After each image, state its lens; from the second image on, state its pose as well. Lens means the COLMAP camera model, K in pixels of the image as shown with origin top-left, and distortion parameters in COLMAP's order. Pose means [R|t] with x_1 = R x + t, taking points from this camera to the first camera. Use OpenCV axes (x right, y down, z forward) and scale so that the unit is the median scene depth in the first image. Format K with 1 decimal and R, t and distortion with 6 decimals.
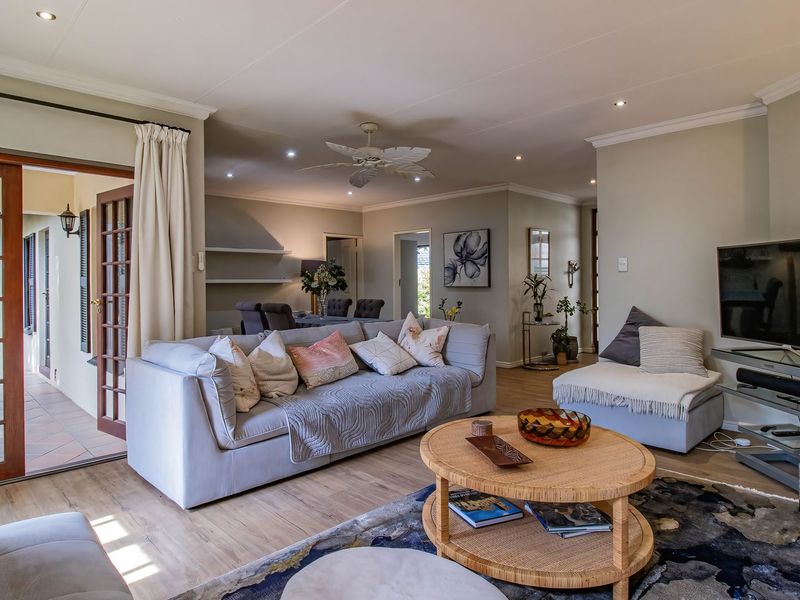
lens RADIAL K [[505.9, 0, 400.6], [0, 505.9, 299.3], [0, 0, 1]] dist [-0.007392, -0.006594]
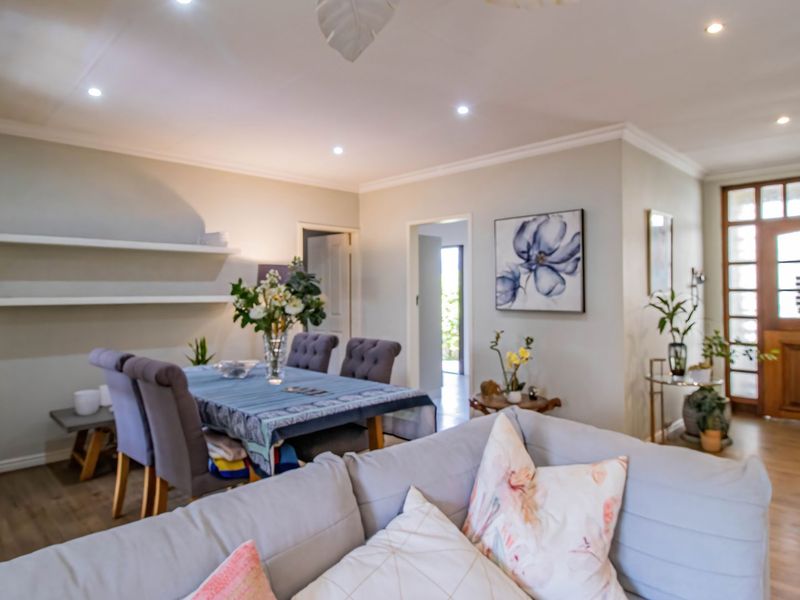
lens RADIAL K [[505.9, 0, 399.4], [0, 505.9, 293.6], [0, 0, 1]] dist [-0.007392, -0.006594]
pose [[0.999993, 0.003203, 0.002096, -0.031008], [-0.003138, 0.999532, -0.030419, -0.027282], [-0.002193, 0.030412, 0.999535, 0.437510]]
